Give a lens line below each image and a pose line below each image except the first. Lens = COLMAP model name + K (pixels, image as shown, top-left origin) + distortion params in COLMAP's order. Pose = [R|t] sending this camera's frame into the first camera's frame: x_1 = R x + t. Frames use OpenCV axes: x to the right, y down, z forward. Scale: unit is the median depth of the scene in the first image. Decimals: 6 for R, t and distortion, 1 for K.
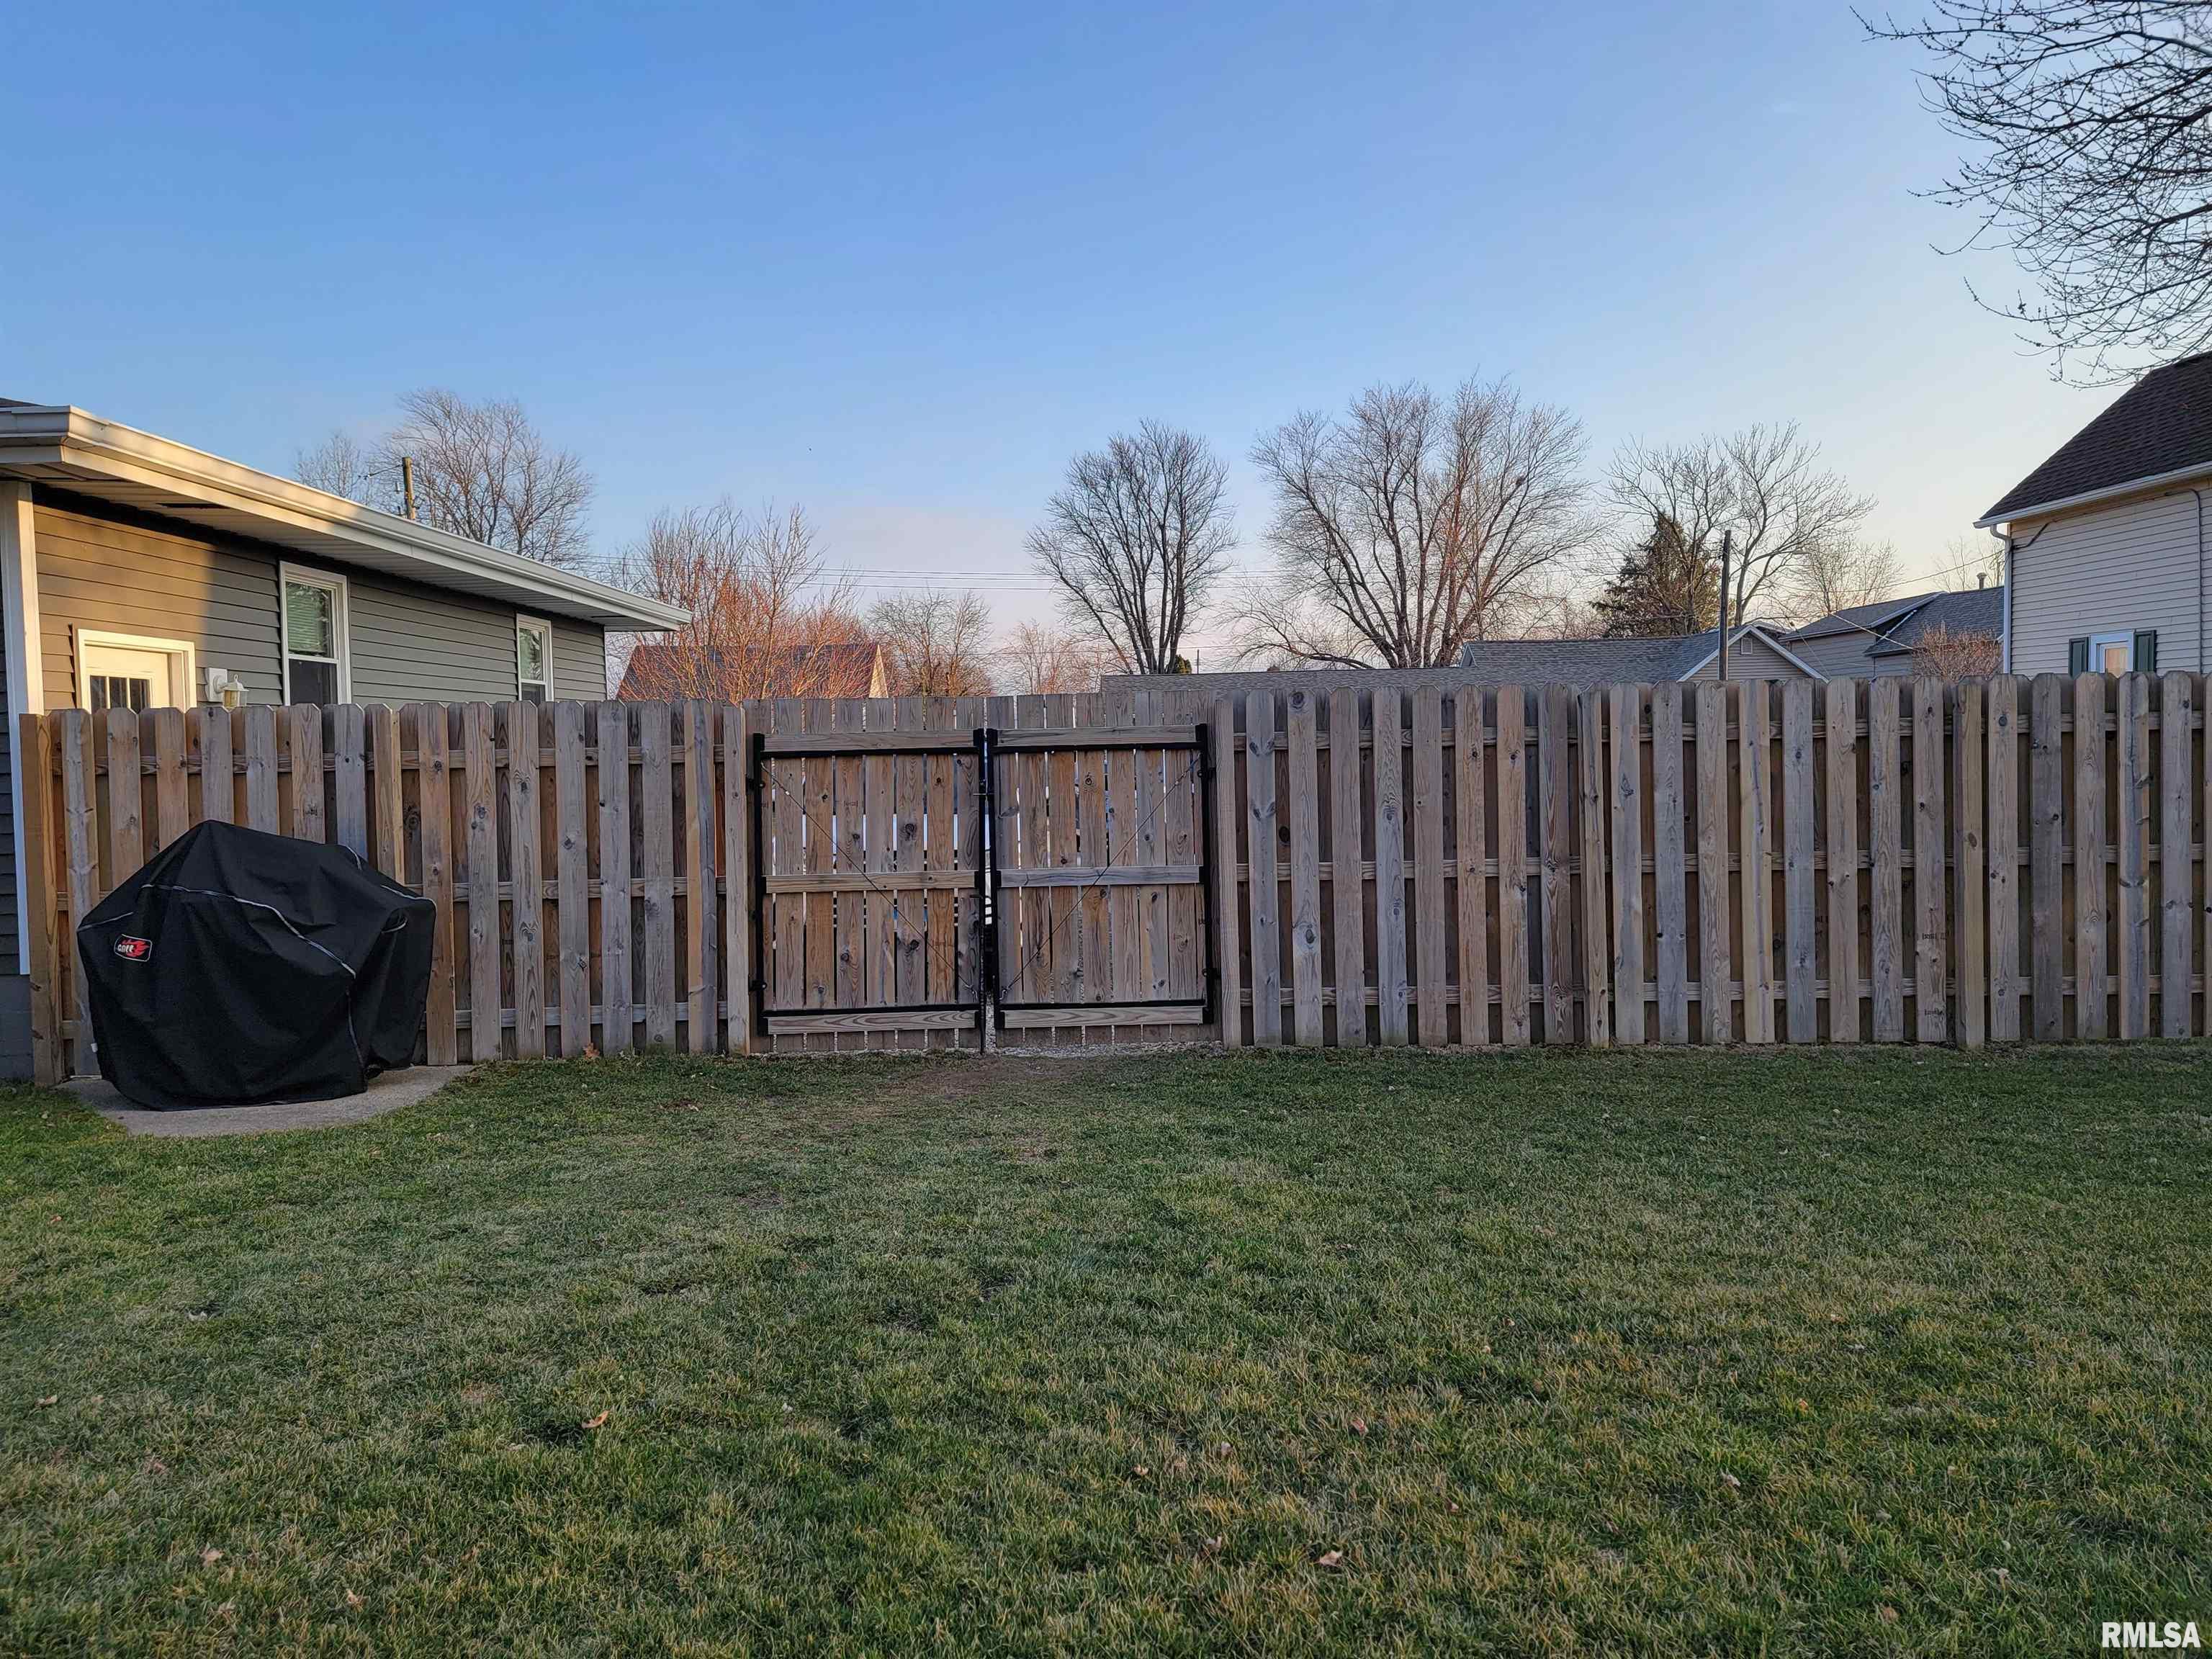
lens RADIAL K [[1536.3, 0, 1101.9], [0, 1536.3, 812.4], [0, 0, 1]] dist [0.082073, -0.064273]
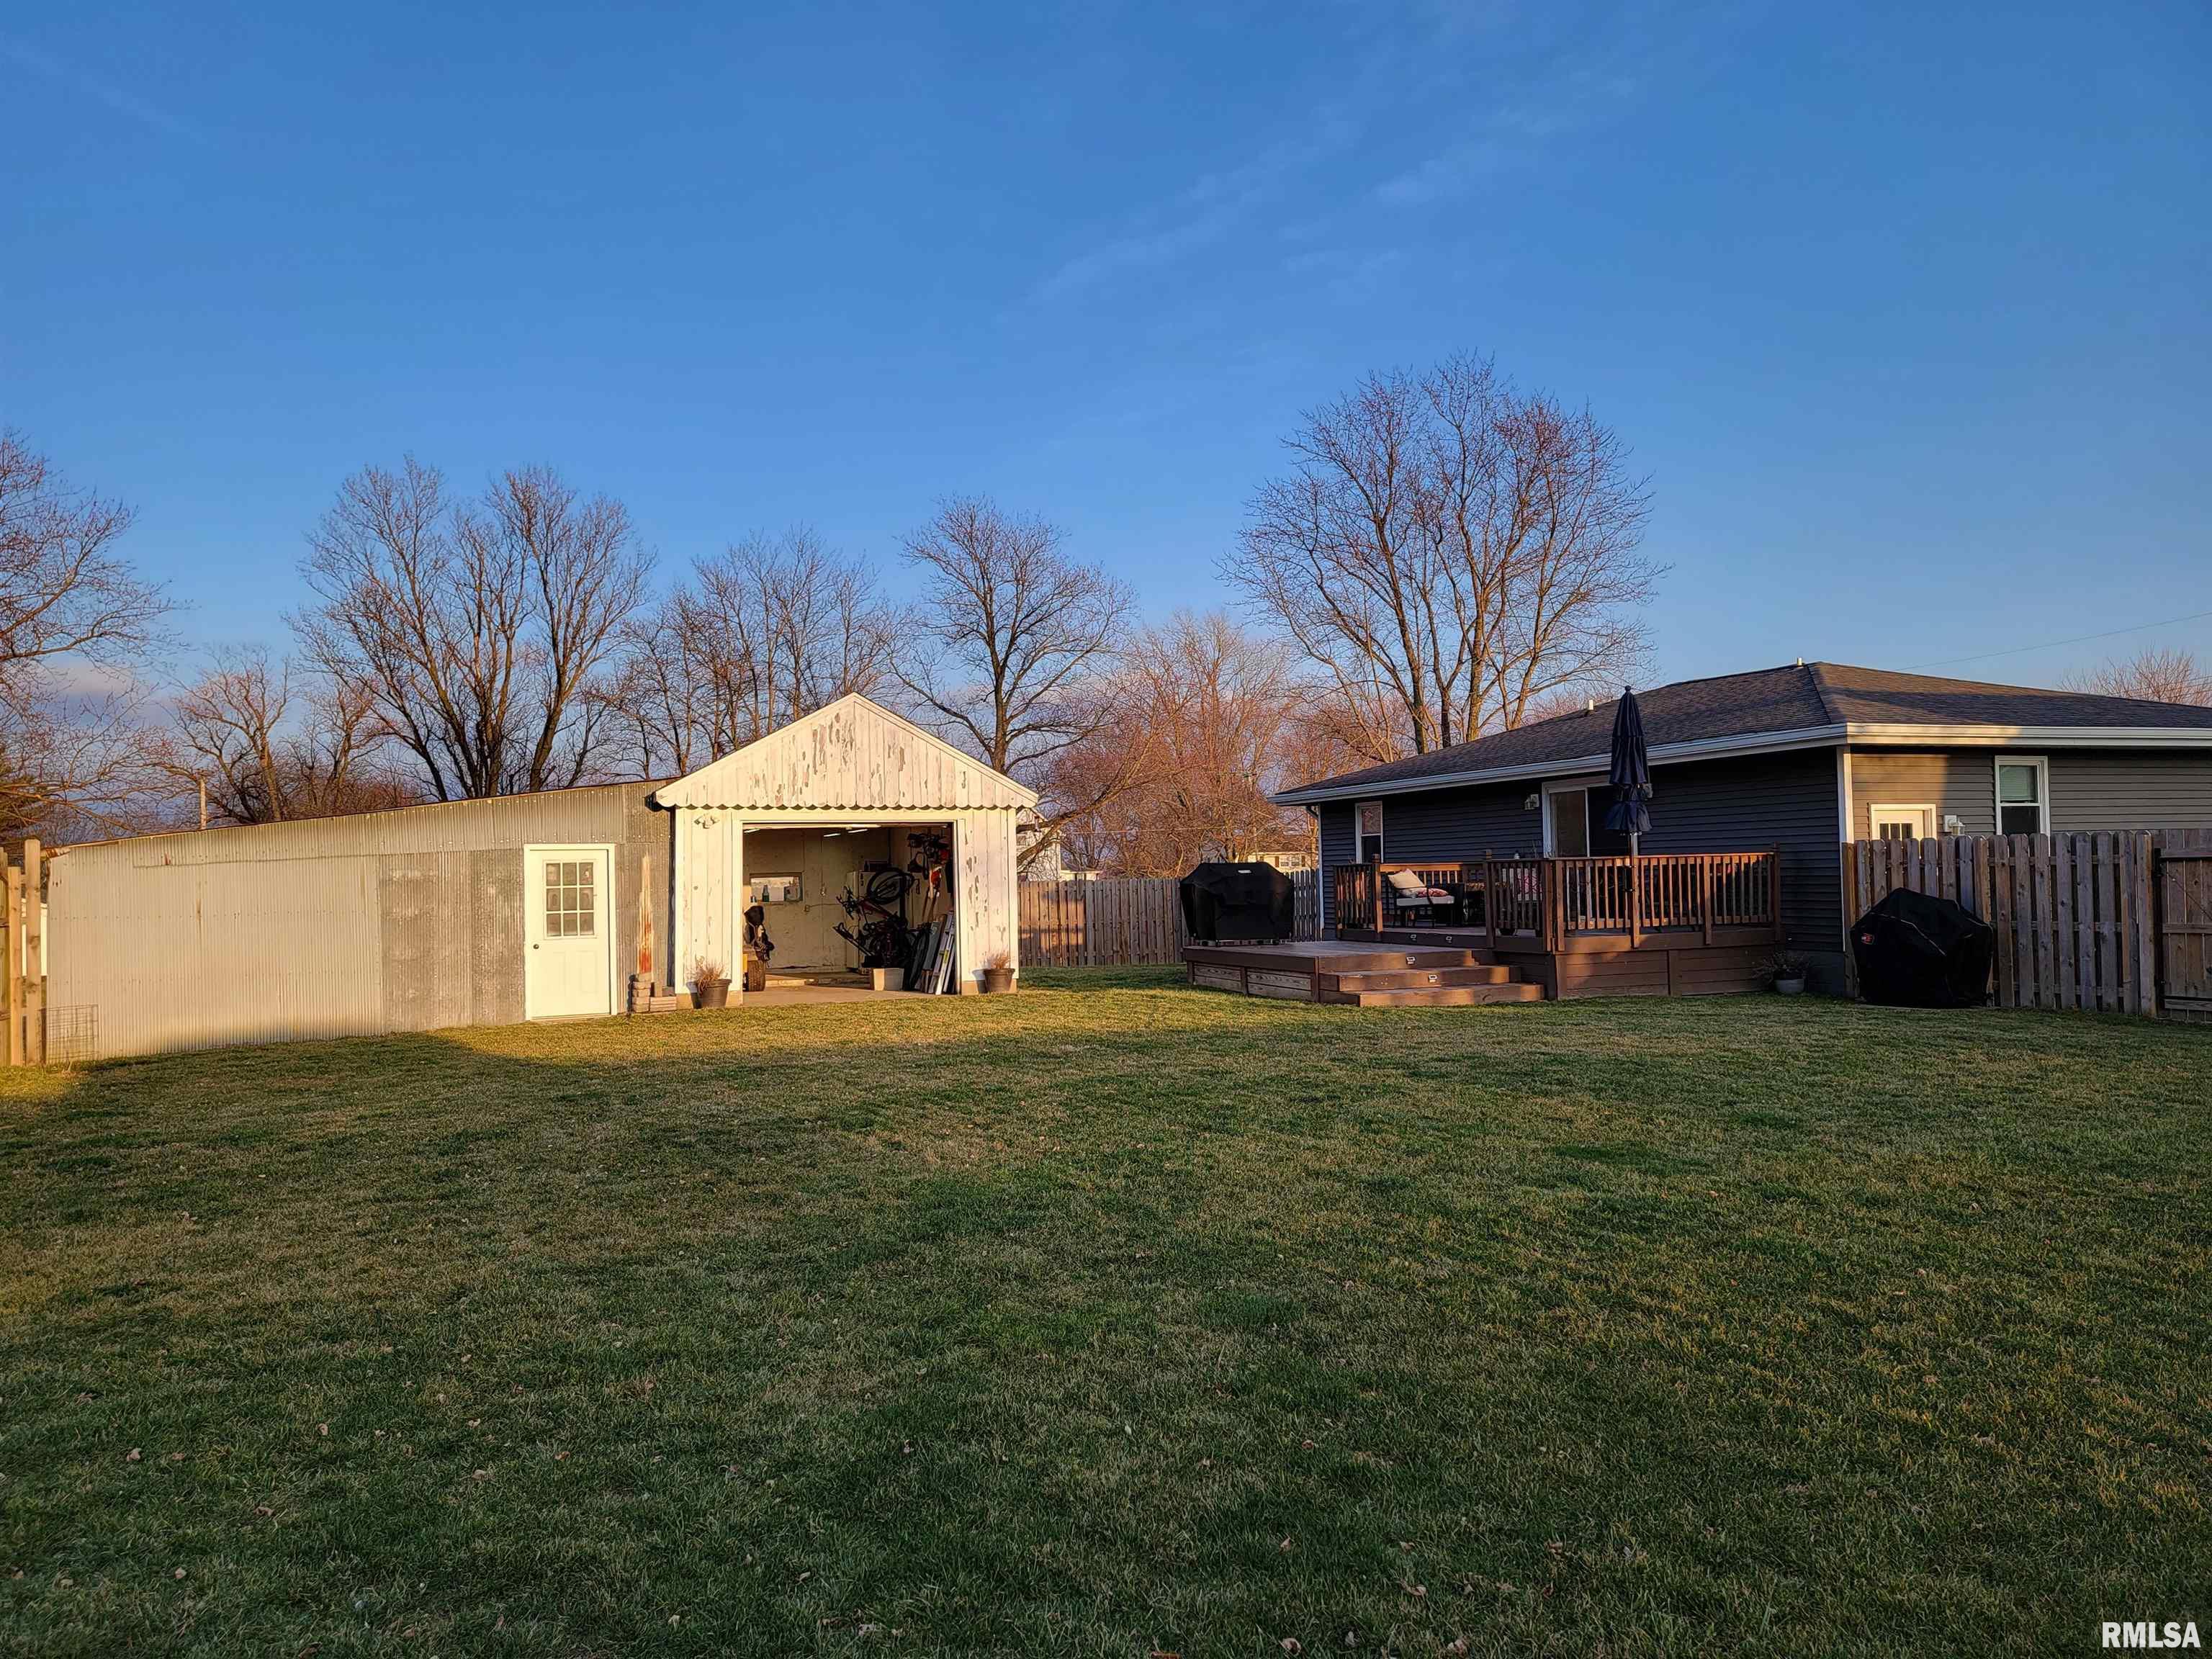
lens RADIAL K [[1540.2, 0, 1065.8], [0, 1540.2, 838.0], [0, 0, 1]] dist [0.084026, -0.078728]
pose [[0.352757, -0.011086, -0.935649, 1.094129], [-0.026376, 0.999415, -0.021785, 0.013358], [0.935343, 0.032363, 0.352258, -0.922874]]
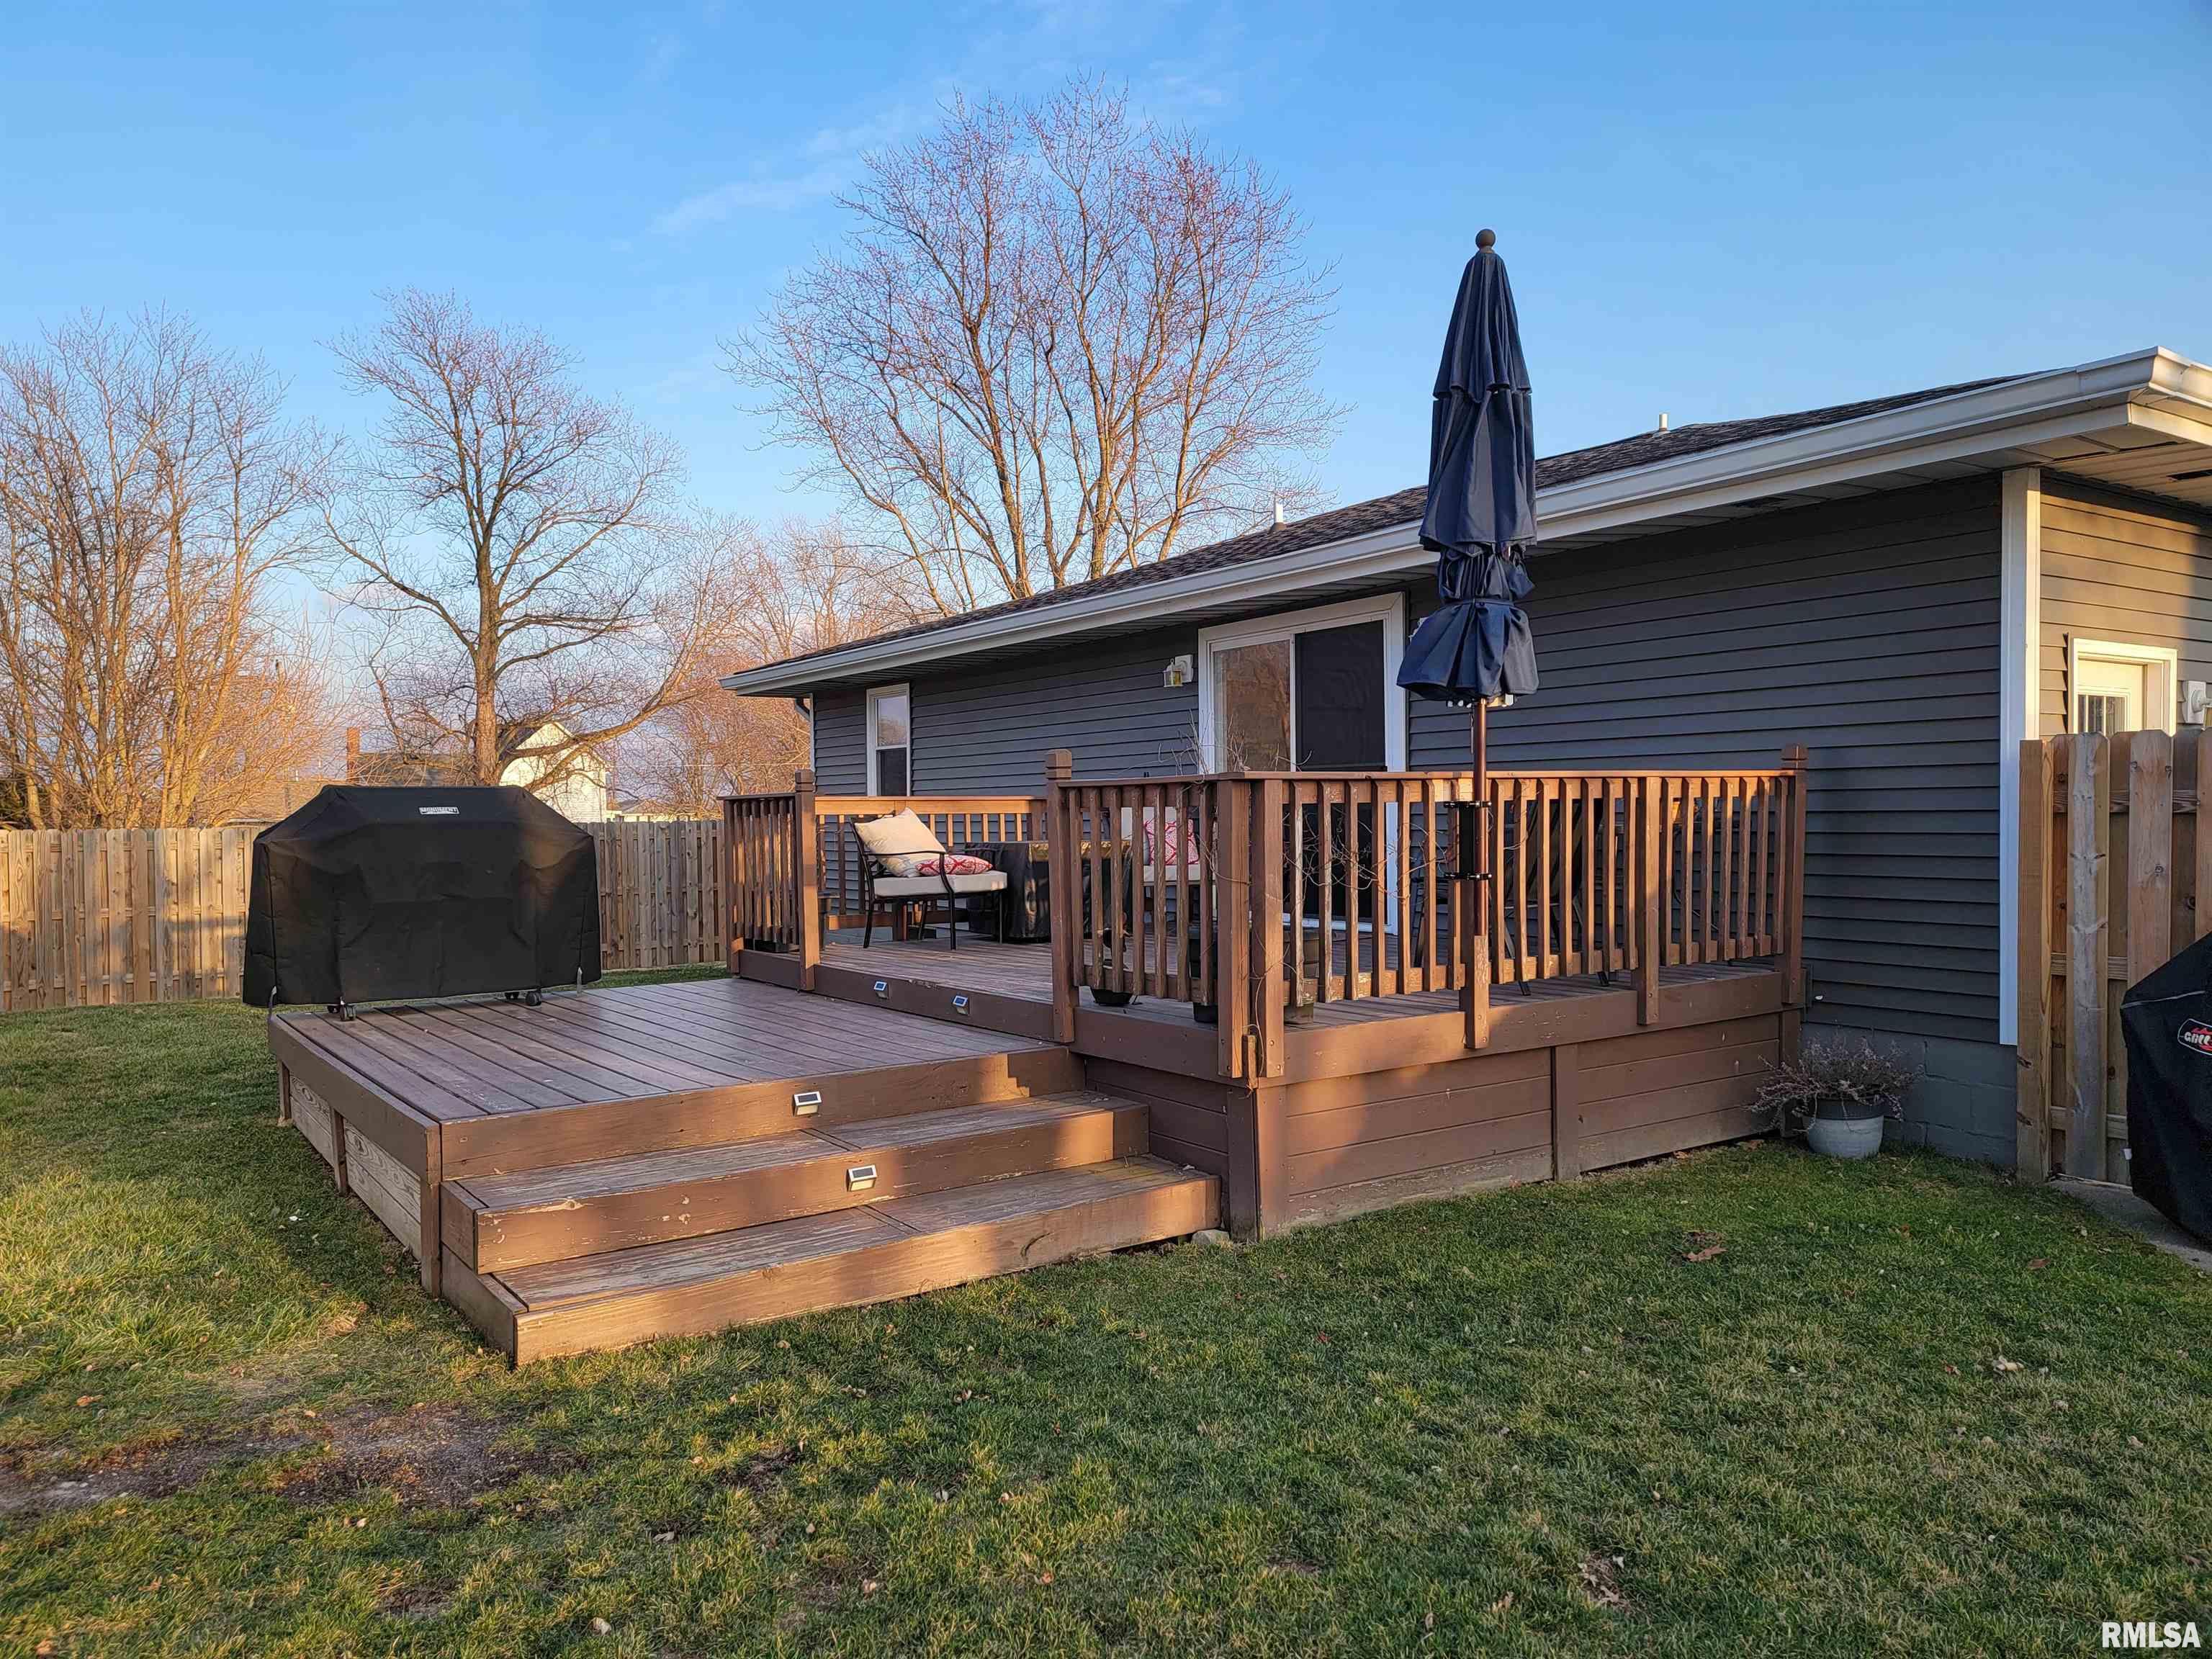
lens RADIAL K [[1540.2, 0, 1065.8], [0, 1540.2, 838.0], [0, 0, 1]] dist [0.084026, -0.078728]
pose [[0.555623, 0.025428, -0.831045, -0.254425], [-0.033853, 0.999395, 0.007946, 0.000904], [0.830745, 0.023718, 0.556148, 0.093343]]
